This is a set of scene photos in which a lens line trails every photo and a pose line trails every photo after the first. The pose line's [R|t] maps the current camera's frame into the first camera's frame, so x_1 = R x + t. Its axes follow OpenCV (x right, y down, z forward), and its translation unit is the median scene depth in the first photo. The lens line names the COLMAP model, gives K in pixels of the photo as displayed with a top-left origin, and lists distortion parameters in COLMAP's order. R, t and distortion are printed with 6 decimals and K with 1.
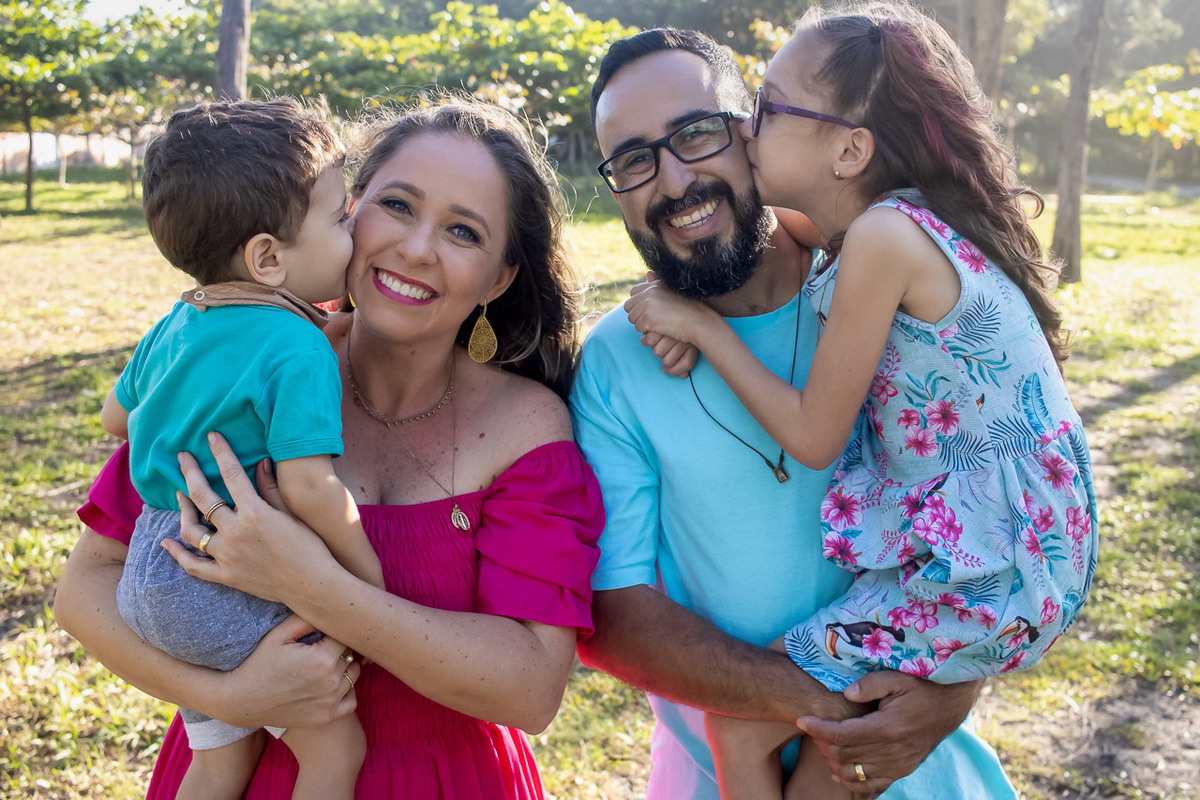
lens RADIAL K [[1334.6, 0, 600.0], [0, 1334.6, 400.0], [0, 0, 1]] dist [-0.082767, -0.001125]
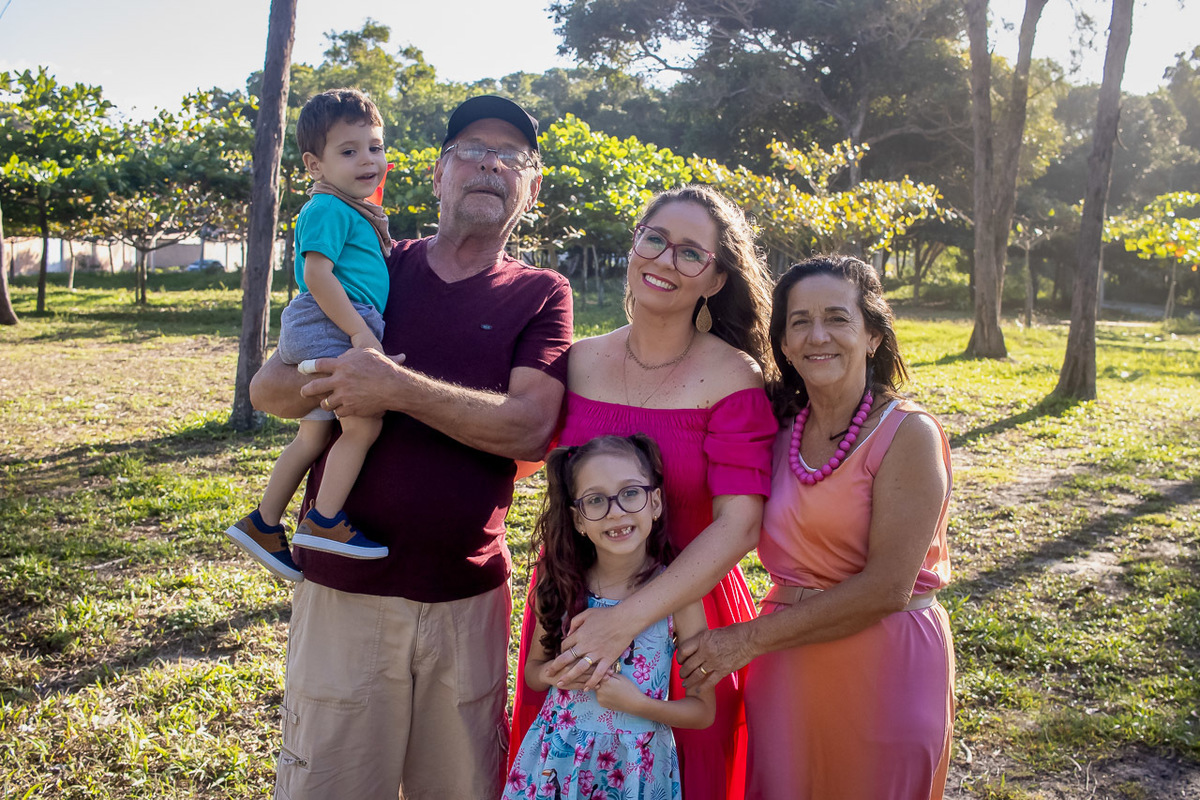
lens RADIAL K [[1382.1, 0, 600.0], [0, 1382.1, 400.0], [0, 0, 1]] dist [-0.103633, 0.025248]
pose [[0.999791, 0.019838, -0.004949, -0.009829], [-0.020205, 0.995656, -0.090893, 0.016049], [0.003125, 0.090974, 0.995848, -0.044201]]
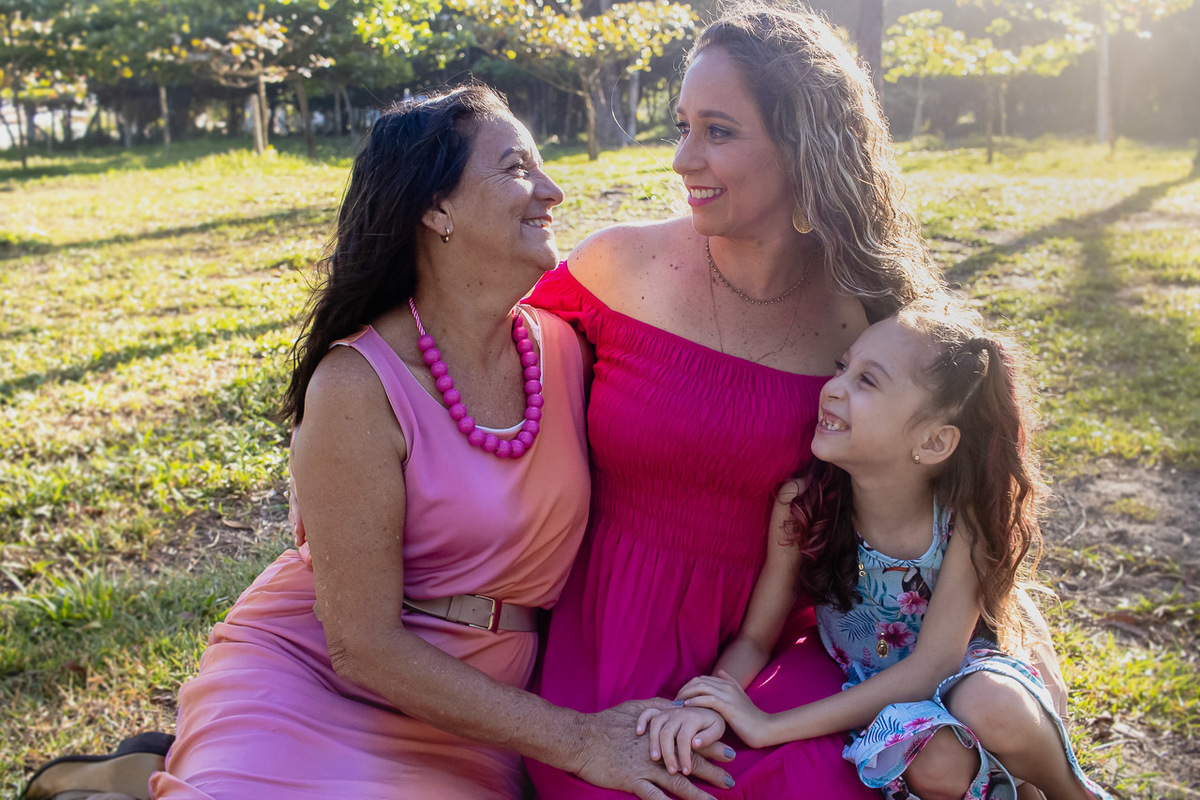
lens RADIAL K [[1331.5, 0, 569.6], [0, 1331.5, 395.3], [0, 0, 1]] dist [-0.108631, 0.044247]
pose [[0.988348, -0.059264, 0.140198, -0.005481], [0.058536, 0.998242, 0.009313, 0.055986], [-0.140503, -0.000998, 0.990080, 0.102717]]
